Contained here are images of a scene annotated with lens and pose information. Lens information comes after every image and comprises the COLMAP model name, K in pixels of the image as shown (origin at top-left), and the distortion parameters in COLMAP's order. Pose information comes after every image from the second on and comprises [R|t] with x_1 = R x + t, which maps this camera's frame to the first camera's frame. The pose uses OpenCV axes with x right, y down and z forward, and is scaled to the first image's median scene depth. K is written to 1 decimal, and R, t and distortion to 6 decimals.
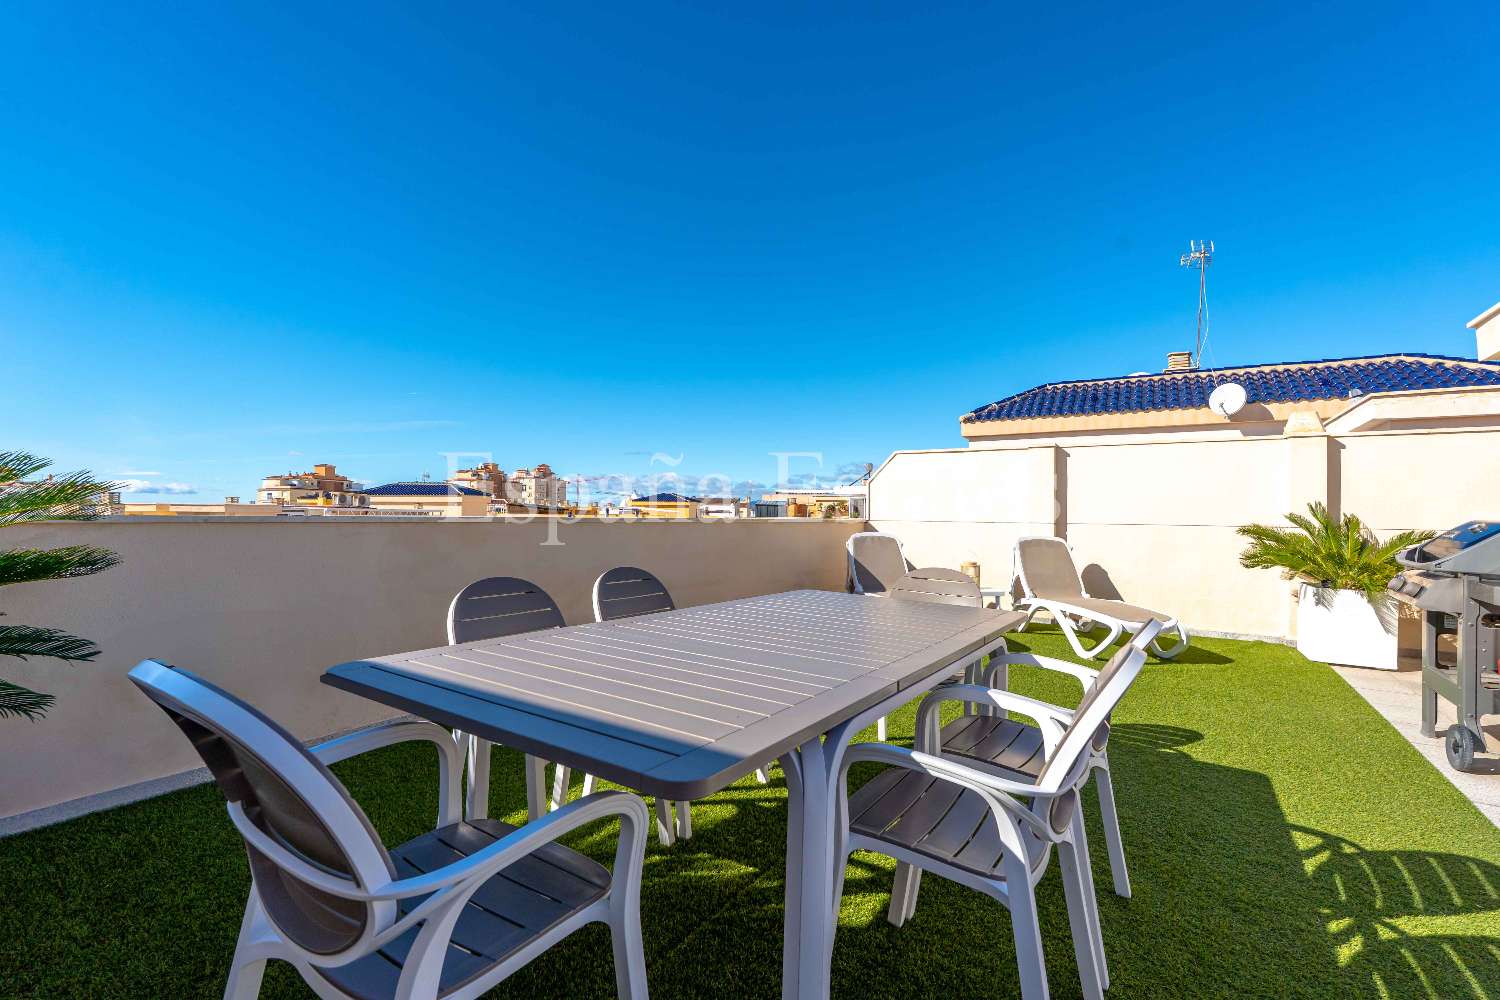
lens RADIAL K [[659.8, 0, 738.6], [0, 659.8, 496.1], [0, 0, 1]] dist [-0.008608, 0.001375]
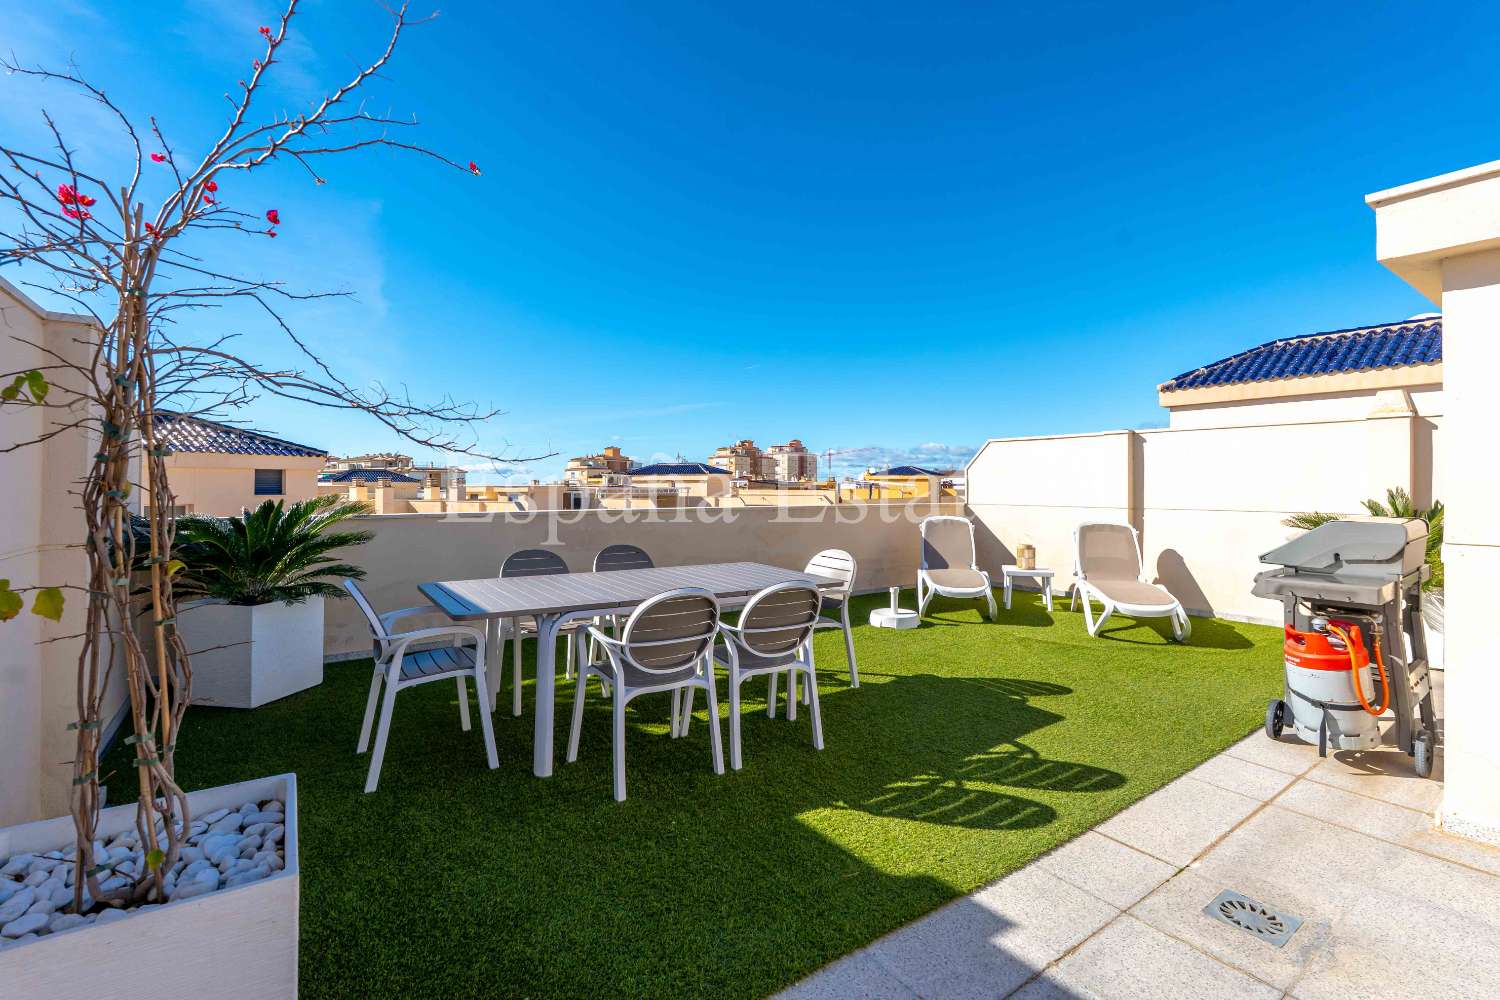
lens RADIAL K [[659.8, 0, 732.0], [0, 659.8, 478.1], [0, 0, 1]] dist [-0.008608, 0.001375]
pose [[0.927522, -0.015851, -0.373433, 0.301521], [0.020941, 0.999735, 0.009577, -0.029284], [0.373182, -0.016703, 0.927608, -0.184450]]
